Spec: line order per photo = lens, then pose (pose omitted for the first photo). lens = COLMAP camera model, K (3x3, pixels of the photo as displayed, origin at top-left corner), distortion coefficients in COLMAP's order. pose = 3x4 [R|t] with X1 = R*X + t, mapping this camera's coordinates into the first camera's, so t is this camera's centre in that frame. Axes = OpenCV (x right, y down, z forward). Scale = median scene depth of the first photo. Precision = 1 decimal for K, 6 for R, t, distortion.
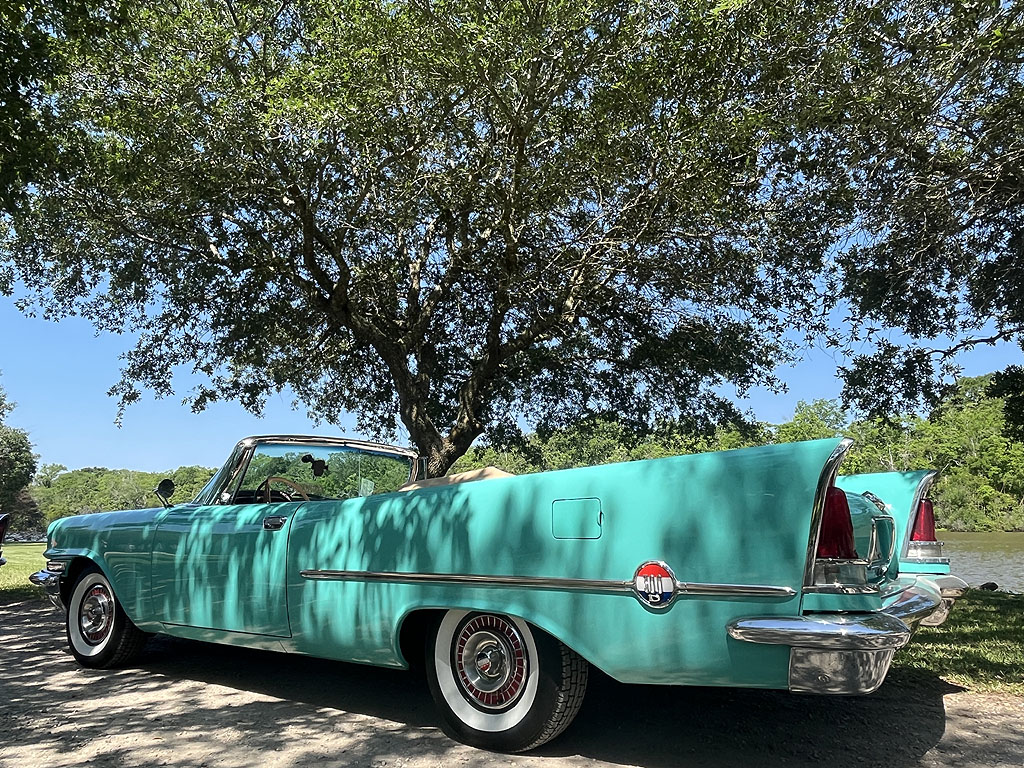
lens RADIAL K [[707.7, 0, 512.0], [0, 707.7, 384.0], [0, 0, 1]] dist [-0.043615, 0.003980]
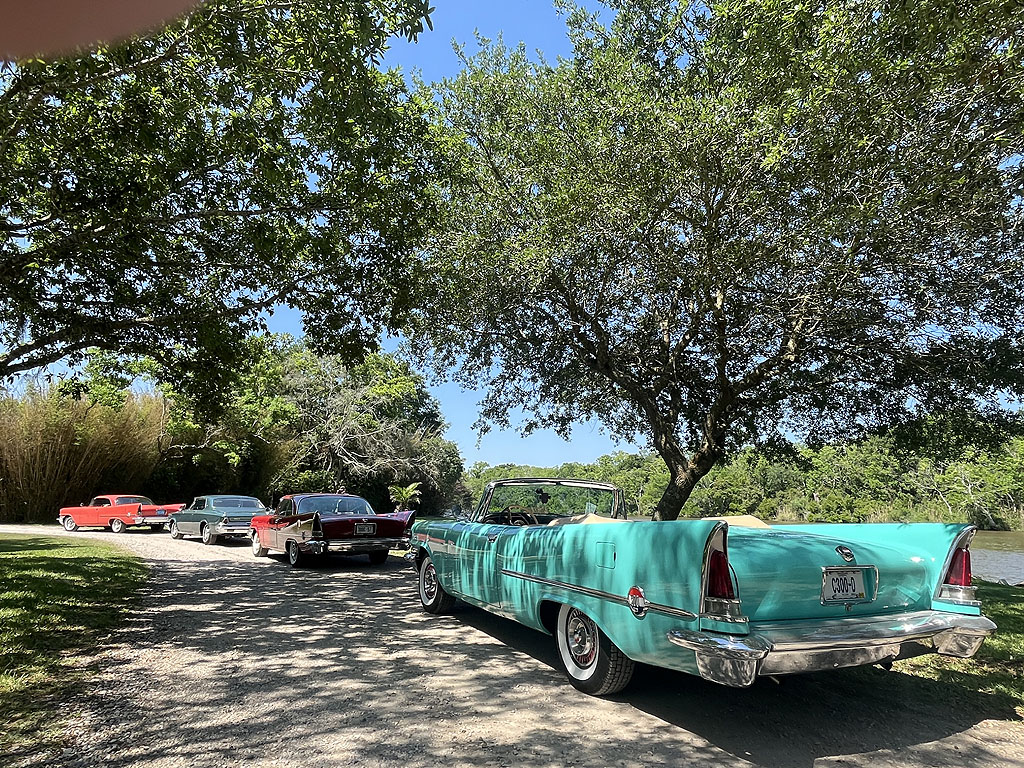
lens RADIAL K [[601.6, 0, 512.0], [0, 601.6, 384.0], [0, 0, 1]] dist [-0.027088, 0.000421]
pose [[0.860346, -0.066741, -0.505323, 0.349287], [0.060384, 0.997755, -0.028972, -0.092851], [0.506122, -0.005587, 0.862444, -0.160213]]
